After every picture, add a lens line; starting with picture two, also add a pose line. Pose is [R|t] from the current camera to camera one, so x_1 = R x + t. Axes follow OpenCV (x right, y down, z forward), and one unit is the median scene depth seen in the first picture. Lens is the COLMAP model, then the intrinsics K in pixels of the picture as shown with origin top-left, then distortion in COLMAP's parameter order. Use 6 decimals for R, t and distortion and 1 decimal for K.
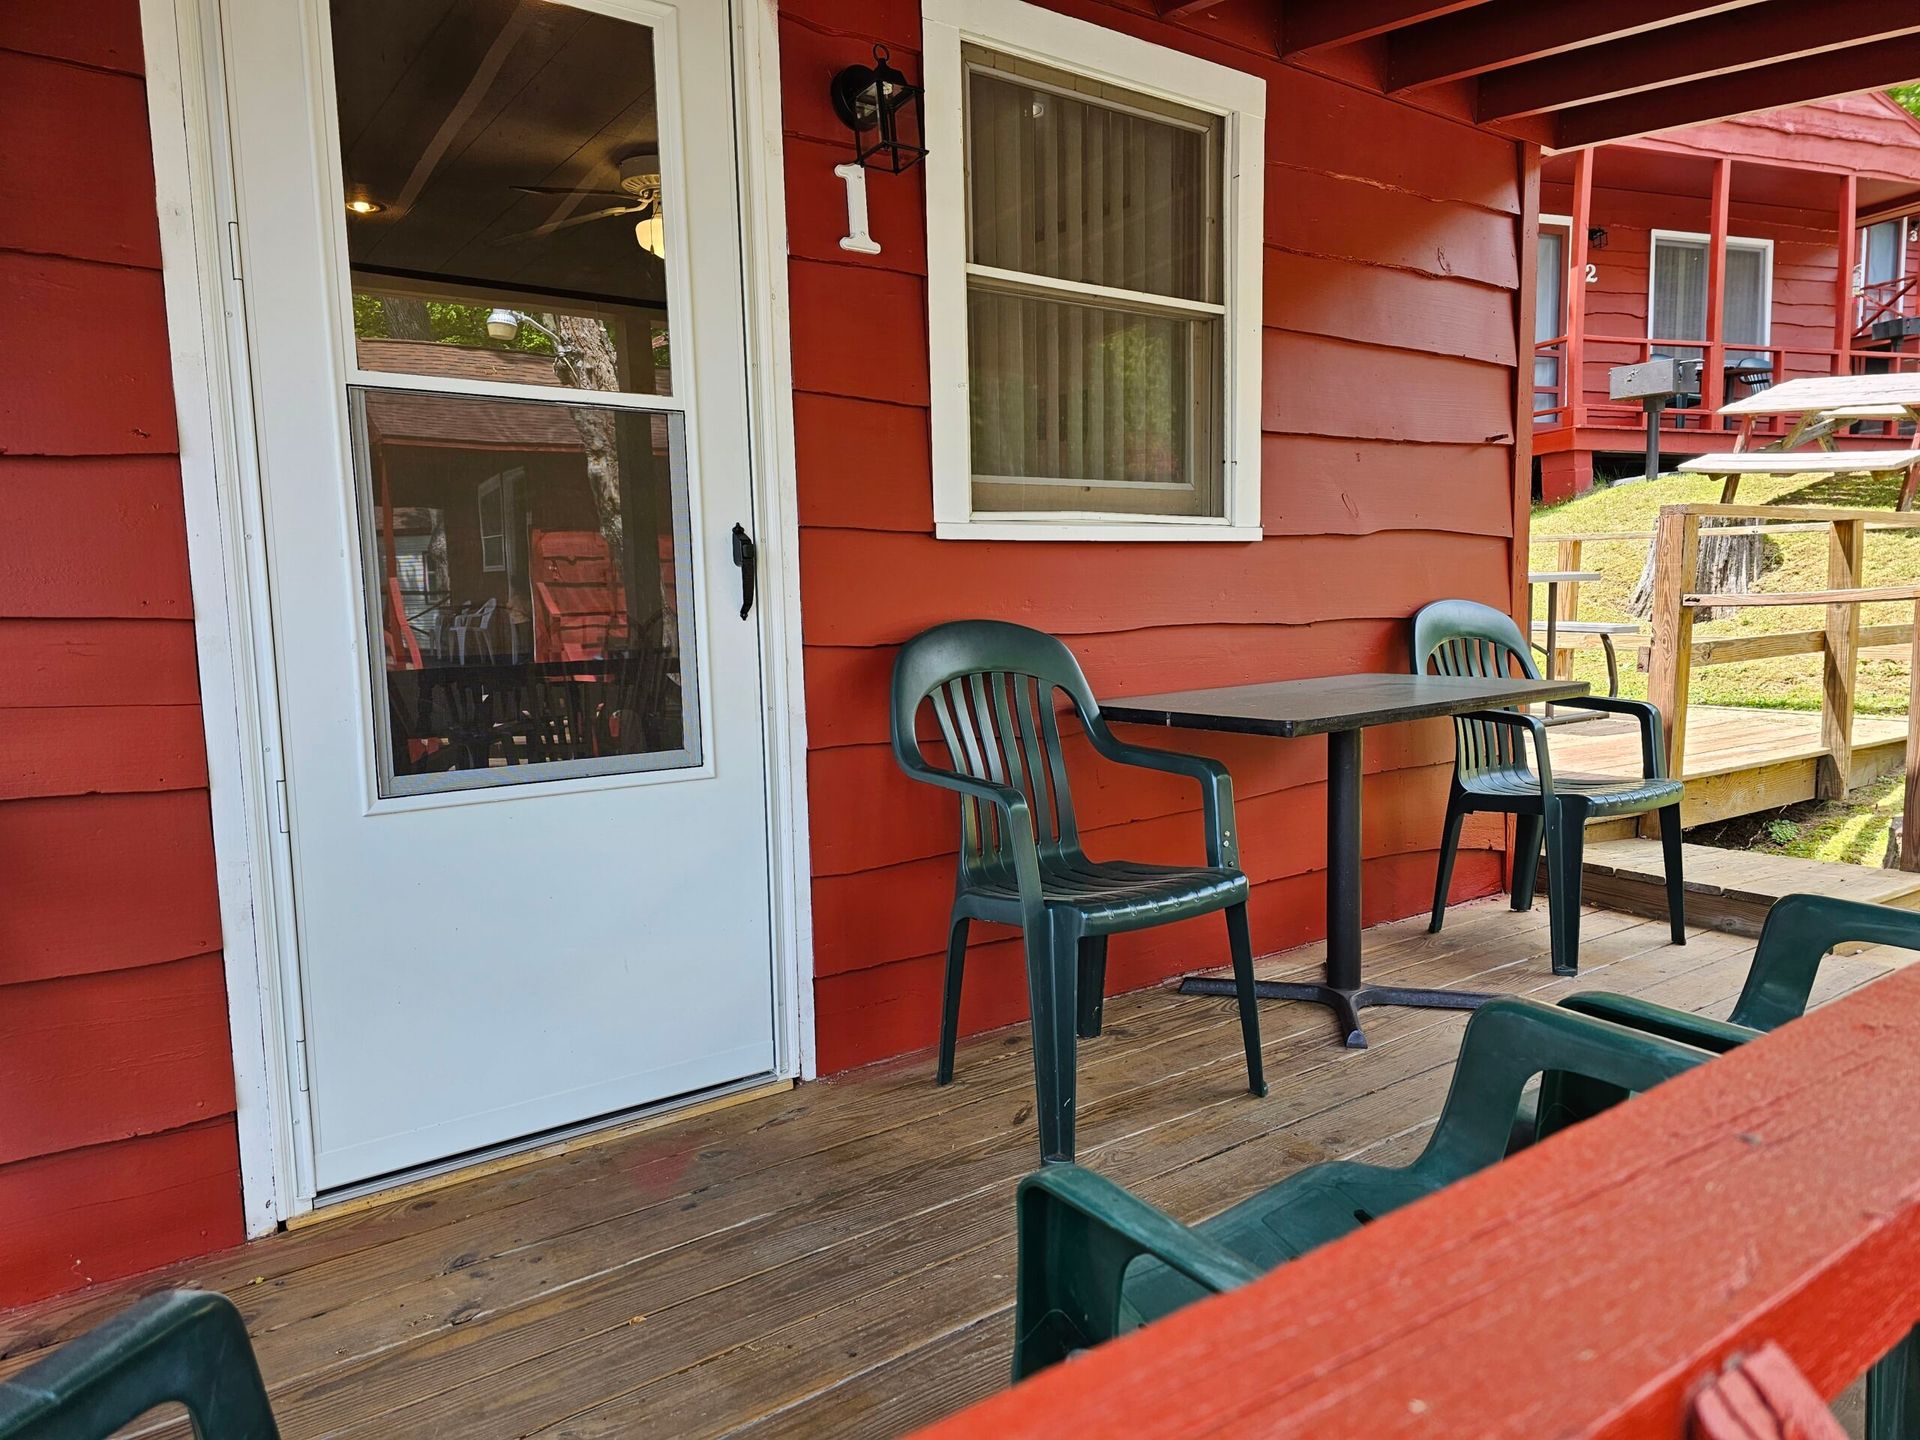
lens RADIAL K [[1289.6, 0, 962.0], [0, 1289.6, 726.2], [0, 0, 1]] dist [0.058458, -0.024736]
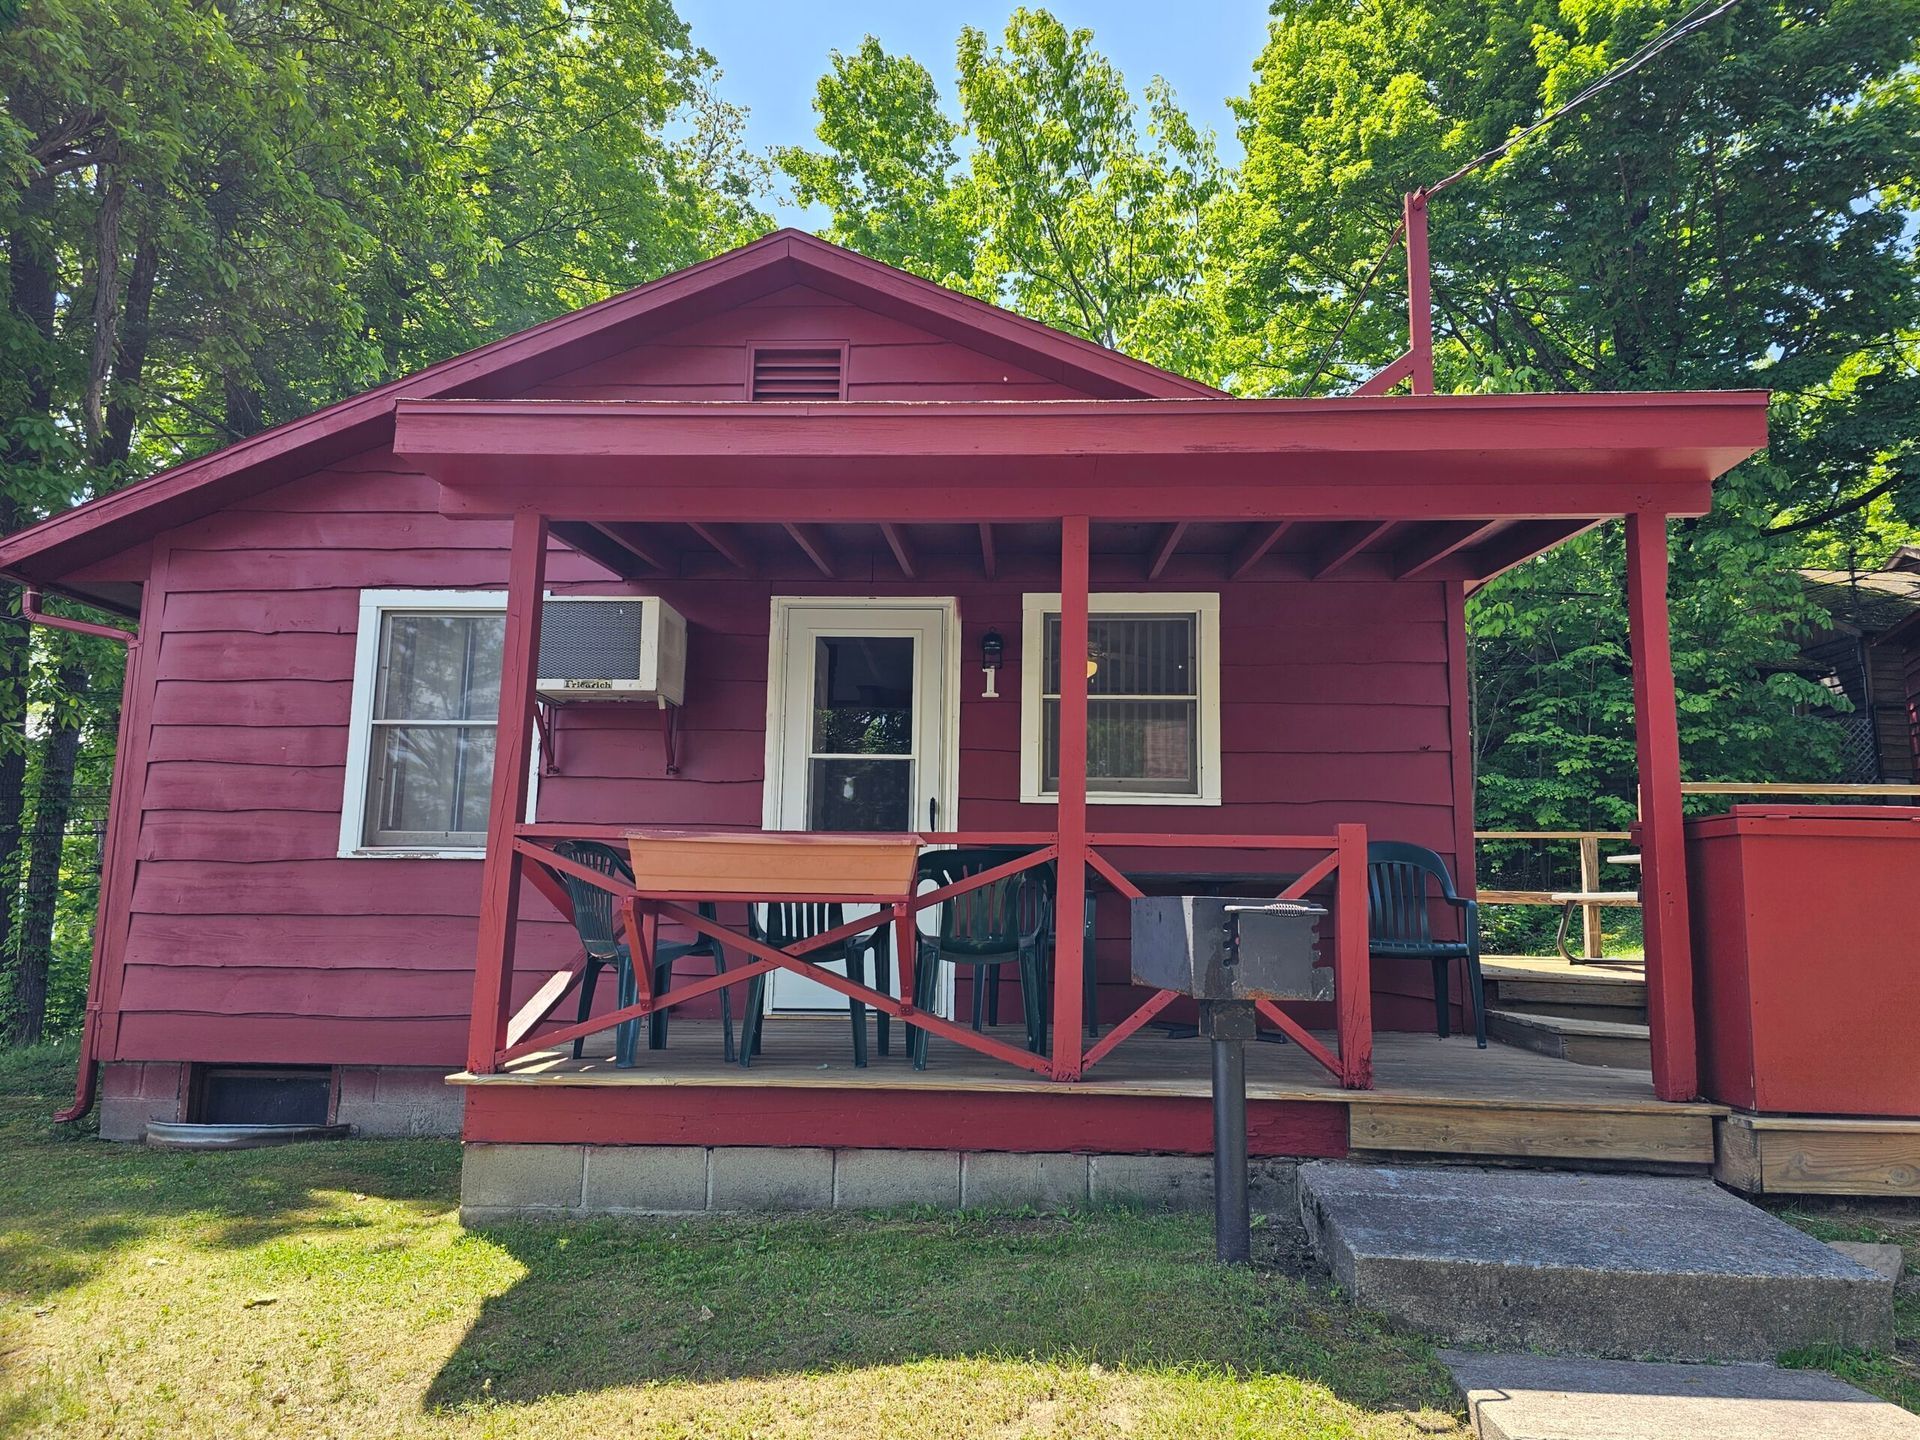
lens RADIAL K [[1289.6, 0, 961.2], [0, 1289.6, 717.3], [0, 0, 1]] dist [0.058458, -0.024736]
pose [[0.778388, -0.056598, -0.625227, 1.253016], [-0.093509, 0.974365, -0.204619, 0.179212], [0.620780, 0.217737, 0.753142, -0.832805]]
